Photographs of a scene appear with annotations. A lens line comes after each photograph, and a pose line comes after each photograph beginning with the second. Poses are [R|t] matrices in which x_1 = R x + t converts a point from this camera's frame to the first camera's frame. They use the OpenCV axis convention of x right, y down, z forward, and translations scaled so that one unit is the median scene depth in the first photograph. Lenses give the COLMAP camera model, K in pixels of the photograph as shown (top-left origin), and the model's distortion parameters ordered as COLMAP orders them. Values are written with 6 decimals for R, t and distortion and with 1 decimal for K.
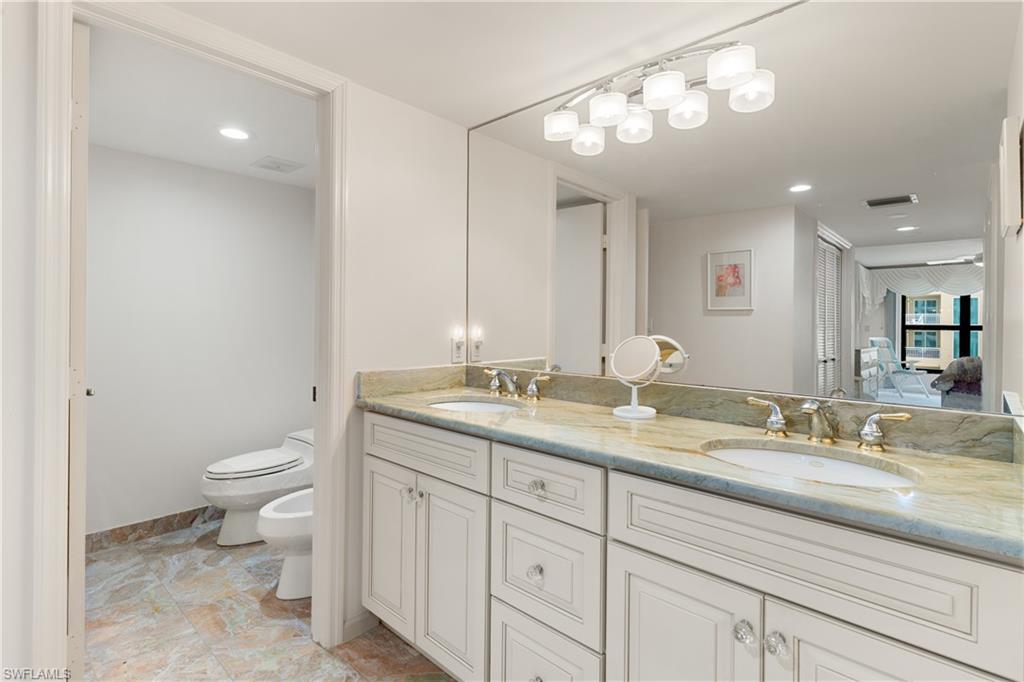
lens RADIAL K [[493.1, 0, 510.2], [0, 493.1, 325.9], [0, 0, 1]] dist [0.000181, 0.000238]
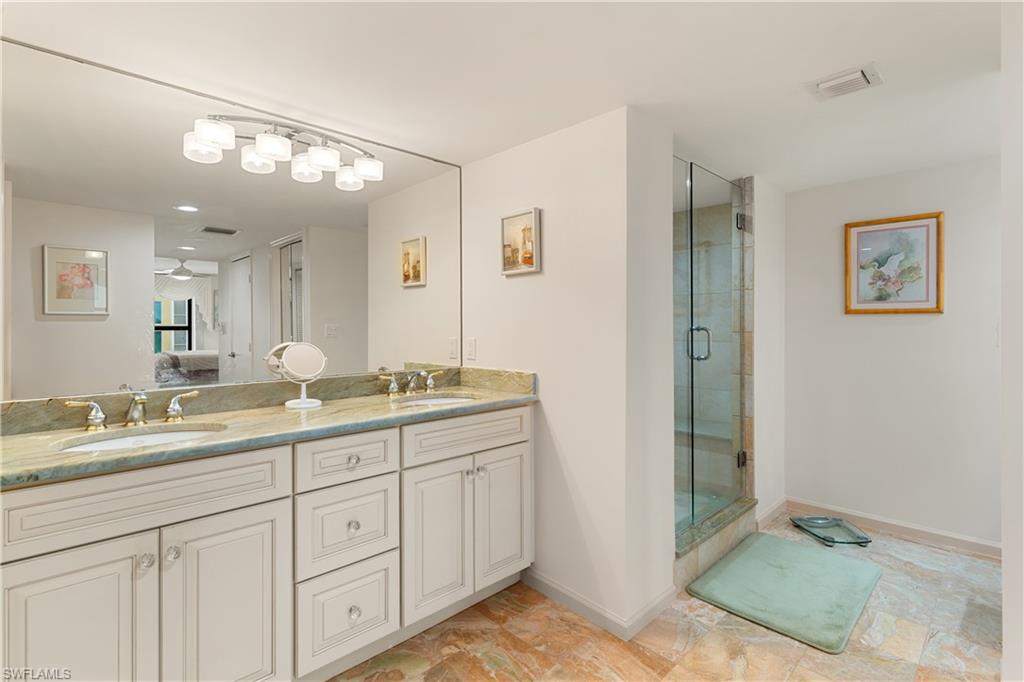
lens RADIAL K [[493.1, 0, 510.2], [0, 493.1, 325.9], [0, 0, 1]] dist [0.000181, 0.000238]
pose [[0.060106, -0.011424, 0.998127, -0.939142], [0.008340, 0.999905, 0.010942, -0.033553], [-0.998157, 0.007667, 0.060196, 0.375855]]
